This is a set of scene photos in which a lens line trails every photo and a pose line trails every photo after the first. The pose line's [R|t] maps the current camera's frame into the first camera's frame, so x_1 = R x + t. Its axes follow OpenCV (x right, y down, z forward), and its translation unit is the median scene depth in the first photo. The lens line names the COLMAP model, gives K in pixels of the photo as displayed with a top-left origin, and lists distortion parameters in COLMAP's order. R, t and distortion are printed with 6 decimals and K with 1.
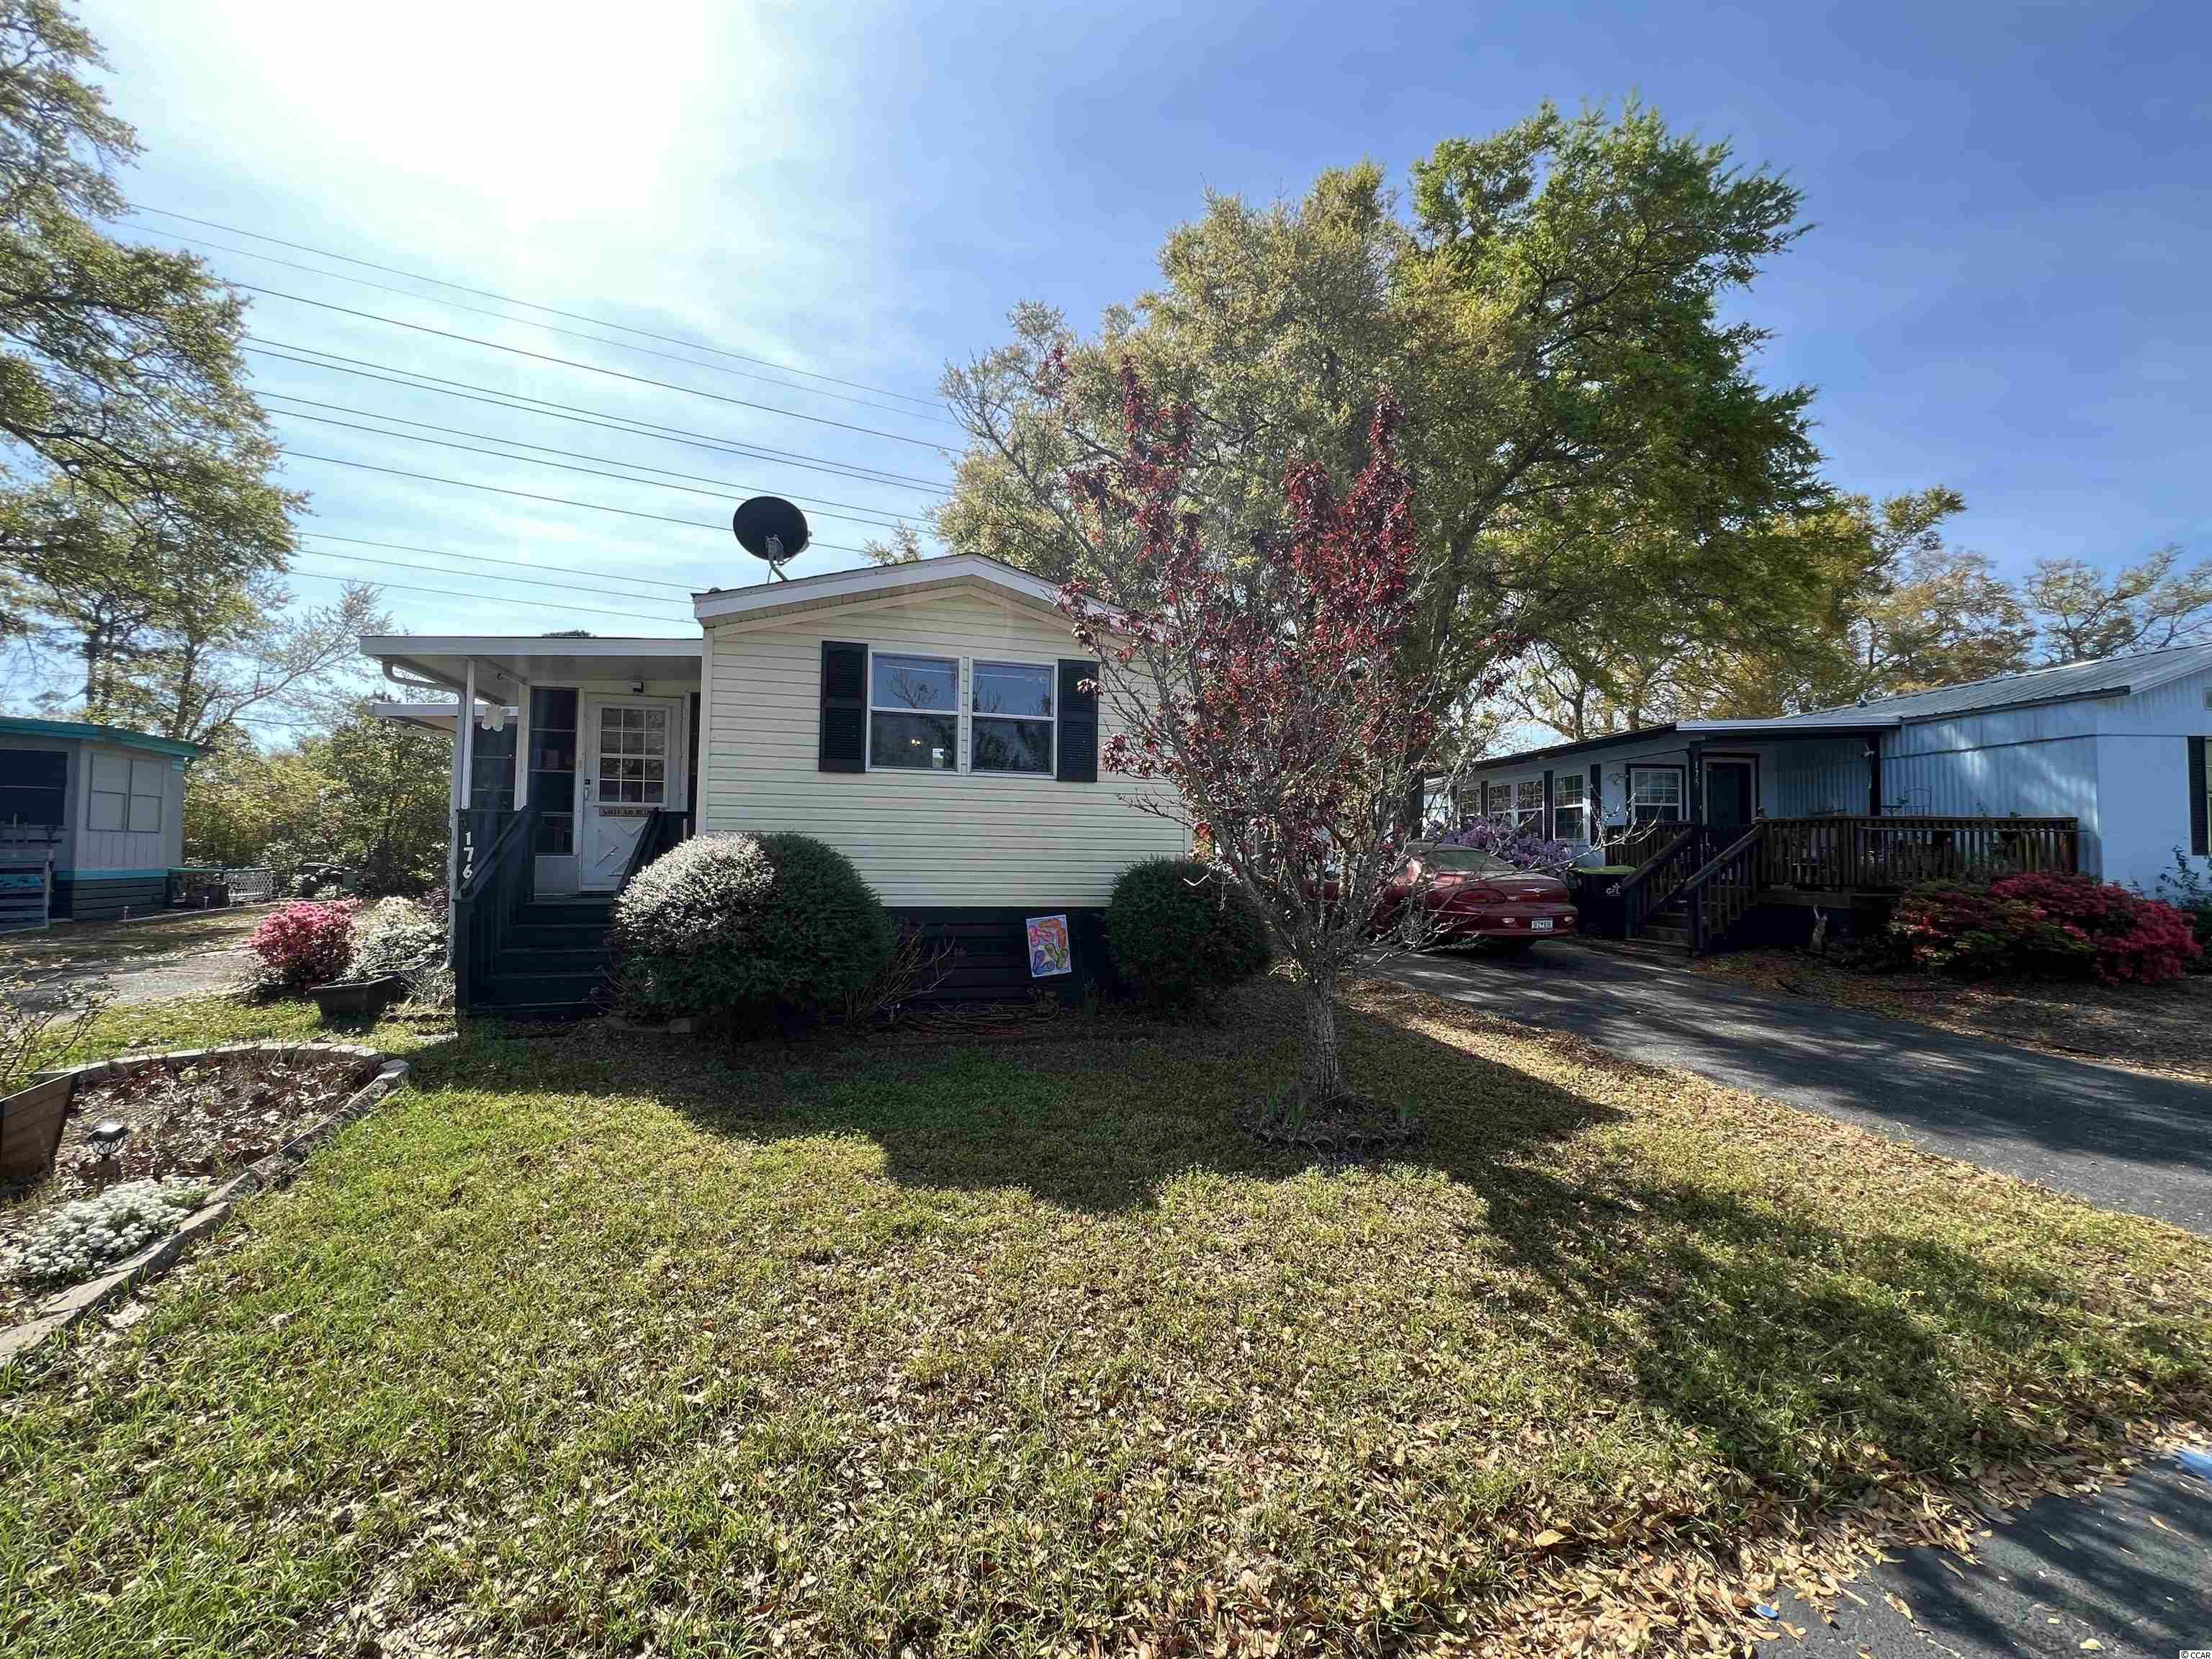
lens RADIAL K [[884.4, 0, 1102.5], [0, 884.4, 825.1], [0, 0, 1]] dist [-0.001891, 0.000970]
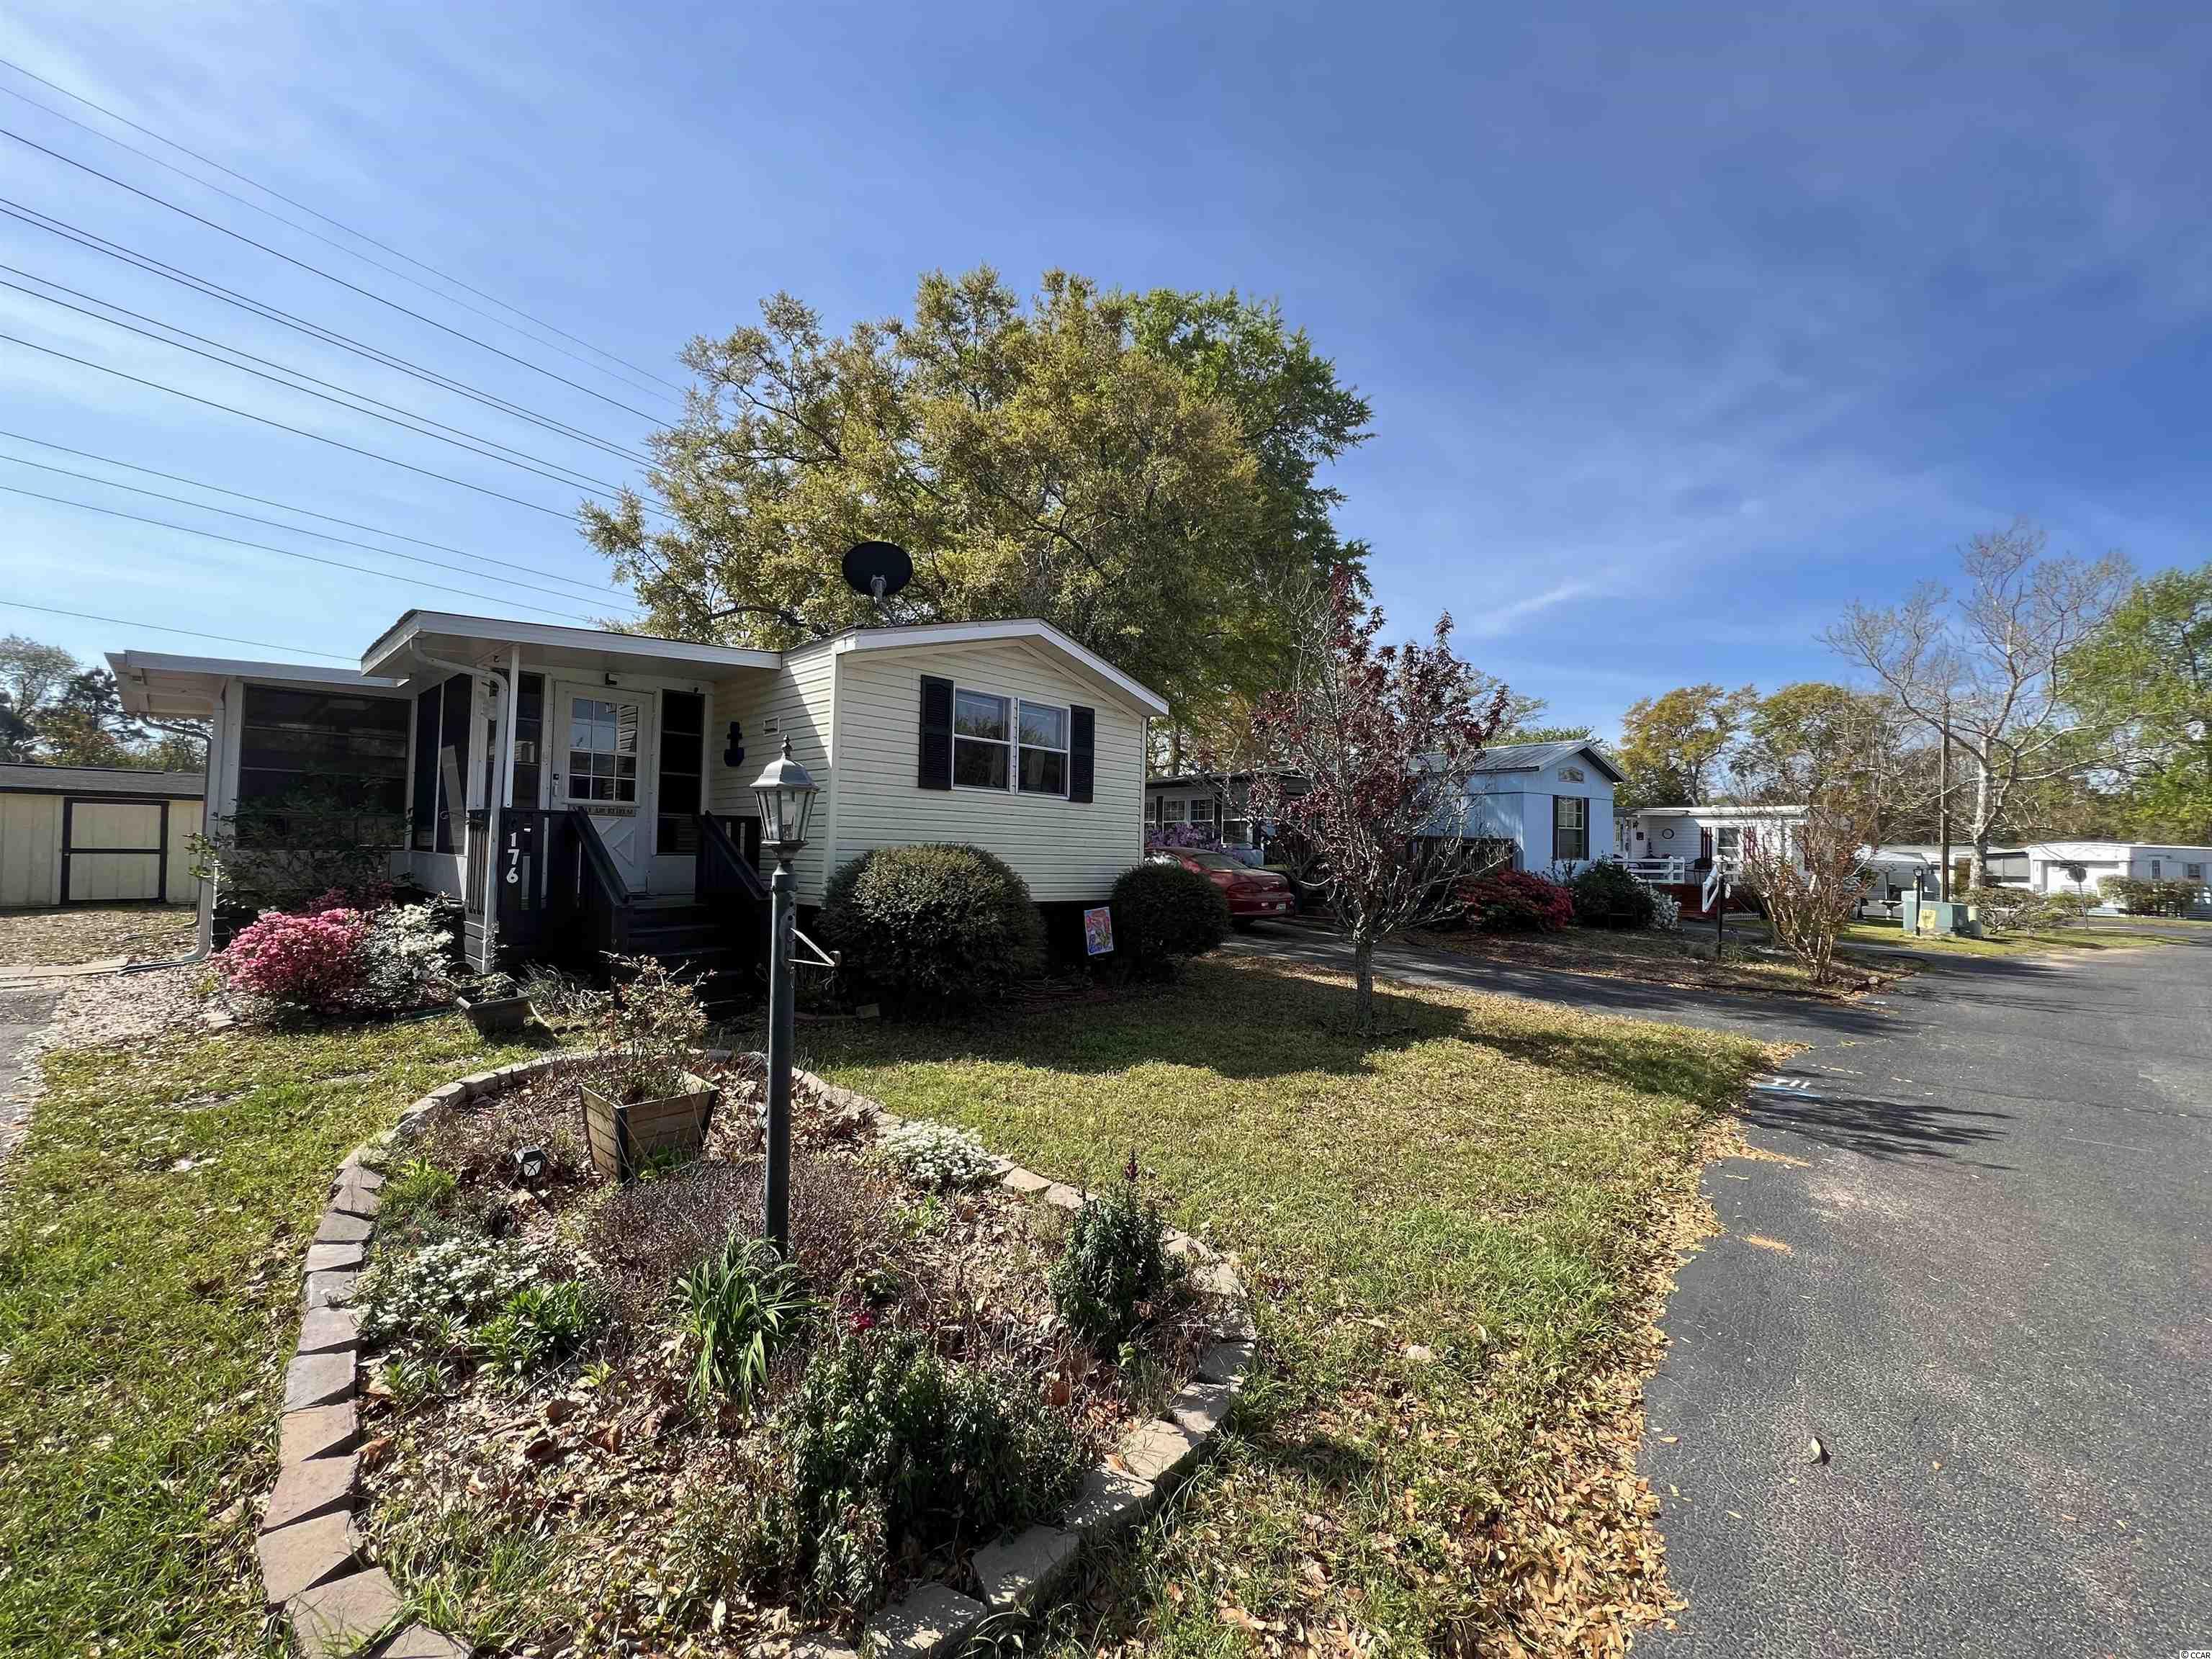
lens RADIAL K [[884.4, 0, 1102.5], [0, 884.4, 825.1], [0, 0, 1]] dist [-0.001891, 0.000970]
pose [[0.857810, 0.024413, 0.513387, -0.657903], [-0.029892, 0.999550, 0.002414, -0.020594], [-0.513098, -0.017417, 0.858154, -0.110345]]
